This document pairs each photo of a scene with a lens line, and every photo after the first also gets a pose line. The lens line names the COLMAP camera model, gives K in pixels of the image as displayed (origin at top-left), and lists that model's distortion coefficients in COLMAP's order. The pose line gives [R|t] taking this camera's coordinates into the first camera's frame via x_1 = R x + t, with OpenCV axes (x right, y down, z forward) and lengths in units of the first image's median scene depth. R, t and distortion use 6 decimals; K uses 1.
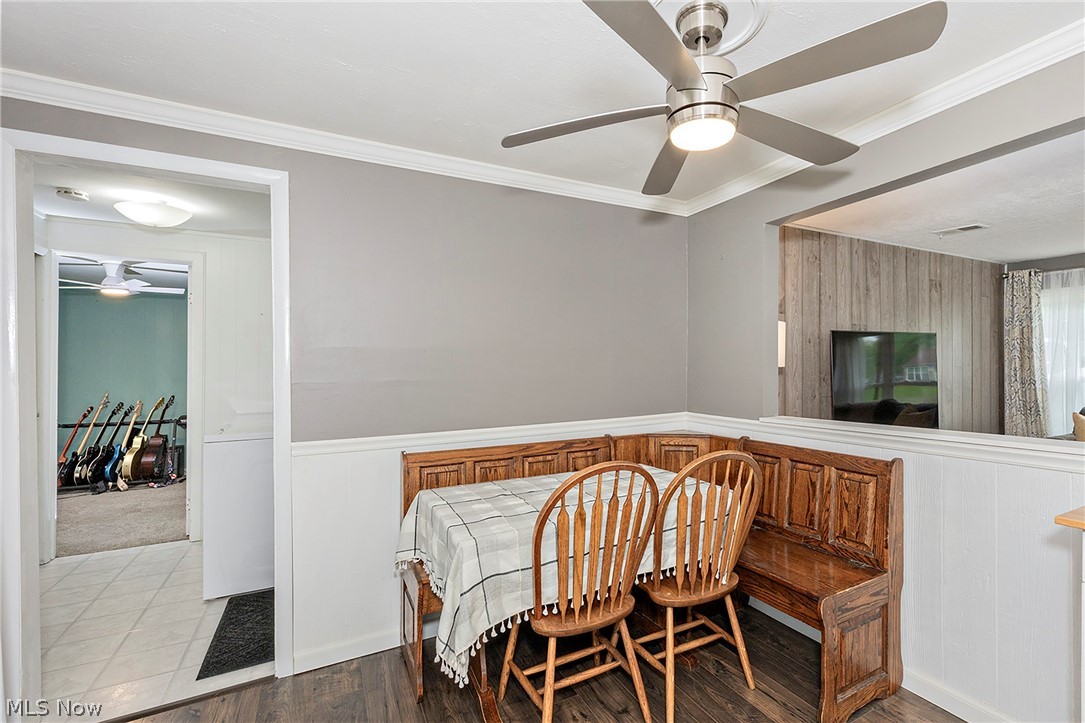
lens RADIAL K [[495.0, 0, 553.5], [0, 495.0, 379.0], [0, 0, 1]] dist [0.001406, -0.001526]
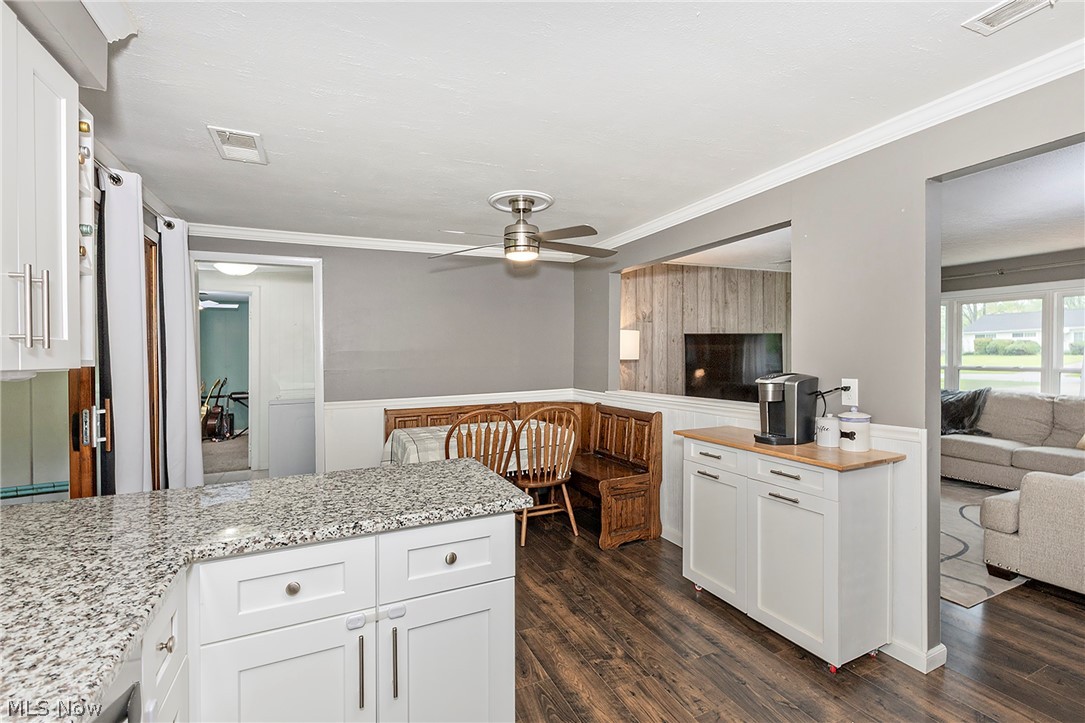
lens RADIAL K [[495.0, 0, 566.7], [0, 495.0, 367.4], [0, 0, 1]] dist [0.001406, -0.001526]
pose [[0.999742, 0.001181, 0.022682, 0.182977], [-0.001368, 0.999965, 0.008250, -0.010109], [-0.022672, -0.008279, 0.999709, -0.472765]]
